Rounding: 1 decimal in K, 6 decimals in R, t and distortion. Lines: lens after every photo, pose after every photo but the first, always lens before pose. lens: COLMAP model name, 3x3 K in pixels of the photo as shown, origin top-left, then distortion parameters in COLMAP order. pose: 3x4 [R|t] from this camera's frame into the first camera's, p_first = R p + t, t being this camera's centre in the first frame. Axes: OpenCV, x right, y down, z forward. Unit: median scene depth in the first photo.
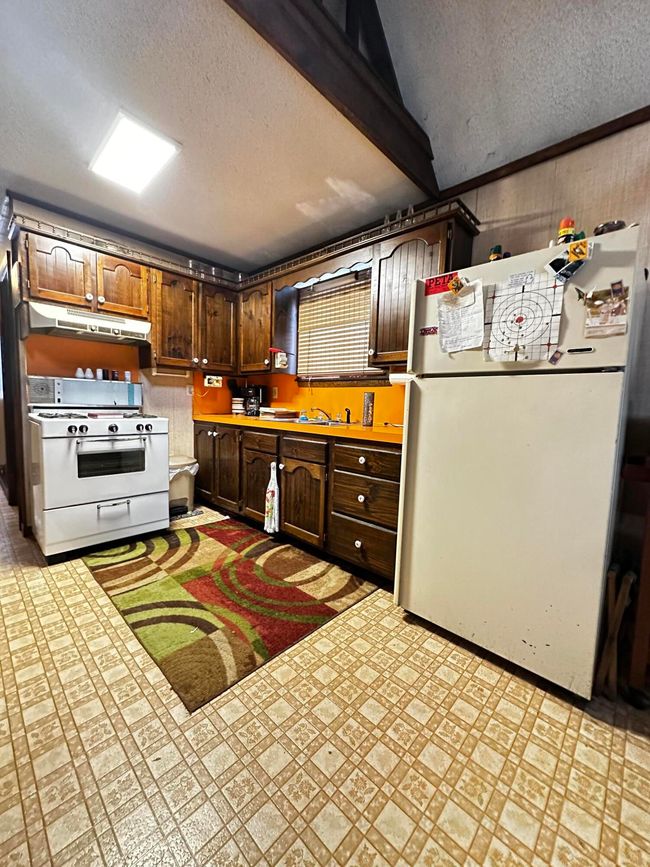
lens RADIAL K [[345.0, 0, 324.9], [0, 345.0, 431.4], [0, 0, 1]] dist [0.001333, -0.000019]
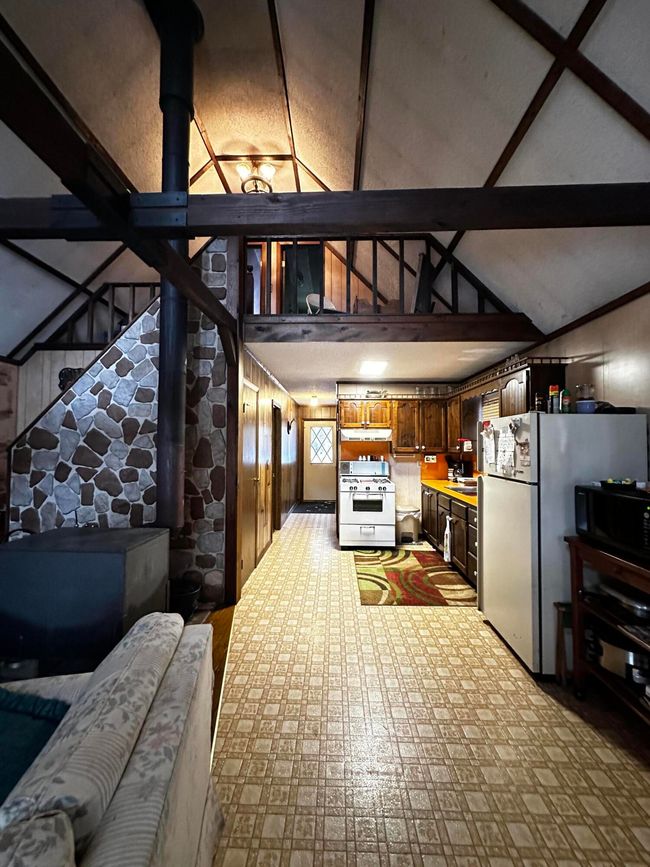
lens RADIAL K [[345.0, 0, 324.9], [0, 345.0, 431.4], [0, 0, 1]] dist [0.001333, -0.000019]
pose [[0.665358, -0.056530, -0.744381, 0.765202], [-0.045755, 0.992166, -0.116246, -0.096263], [0.745121, 0.111404, 0.657559, -0.571073]]
